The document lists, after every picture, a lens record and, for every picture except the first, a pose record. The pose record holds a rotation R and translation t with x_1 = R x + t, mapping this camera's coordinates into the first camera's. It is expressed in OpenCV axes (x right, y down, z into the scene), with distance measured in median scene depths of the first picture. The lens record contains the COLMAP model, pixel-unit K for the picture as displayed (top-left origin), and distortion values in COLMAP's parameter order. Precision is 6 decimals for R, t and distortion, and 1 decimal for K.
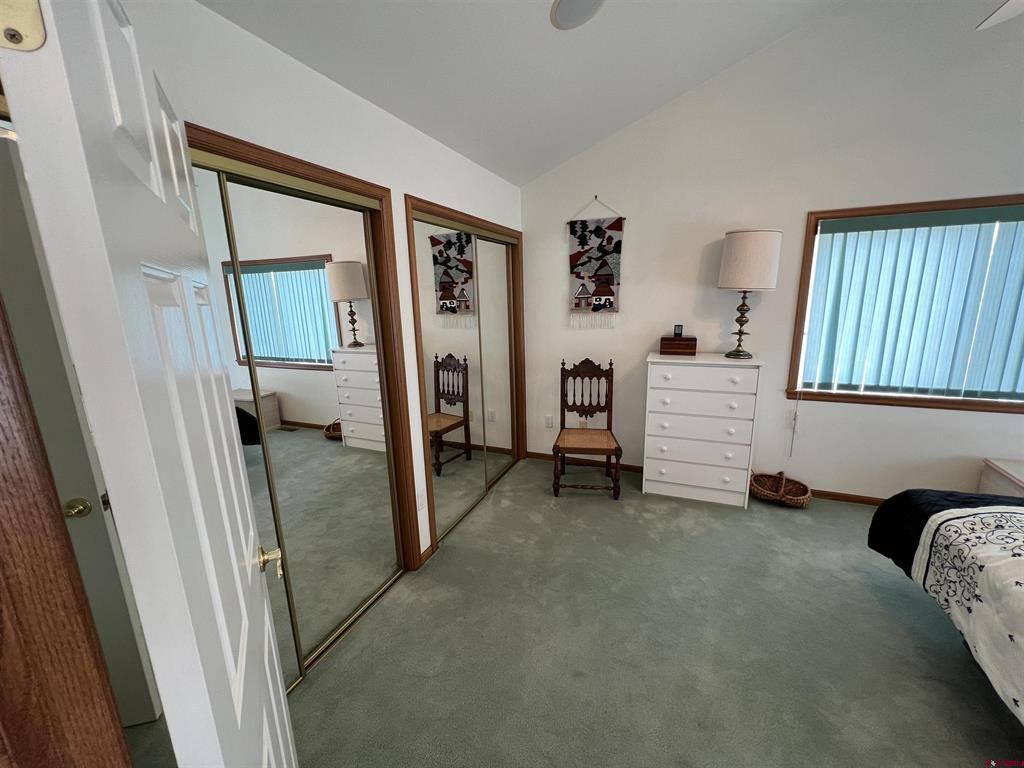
lens RADIAL K [[408.3, 0, 514.1], [0, 408.3, 381.8], [0, 0, 1]] dist [0.002764, 0.000120]
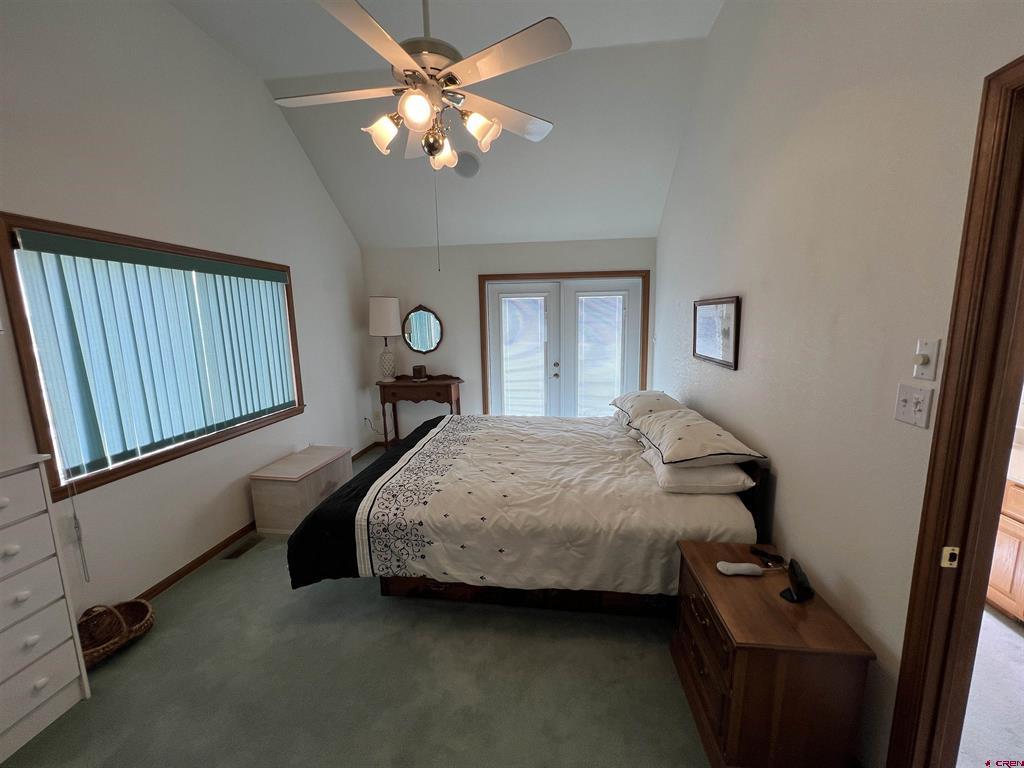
lens RADIAL K [[408.3, 0, 512.1], [0, 408.3, 386.1], [0, 0, 1]] dist [0.002764, 0.000120]
pose [[-0.266692, -0.129331, 0.955065, -0.114392], [0.226330, 0.954839, 0.192501, -0.101818], [-0.936830, 0.267499, -0.225376, 0.470301]]
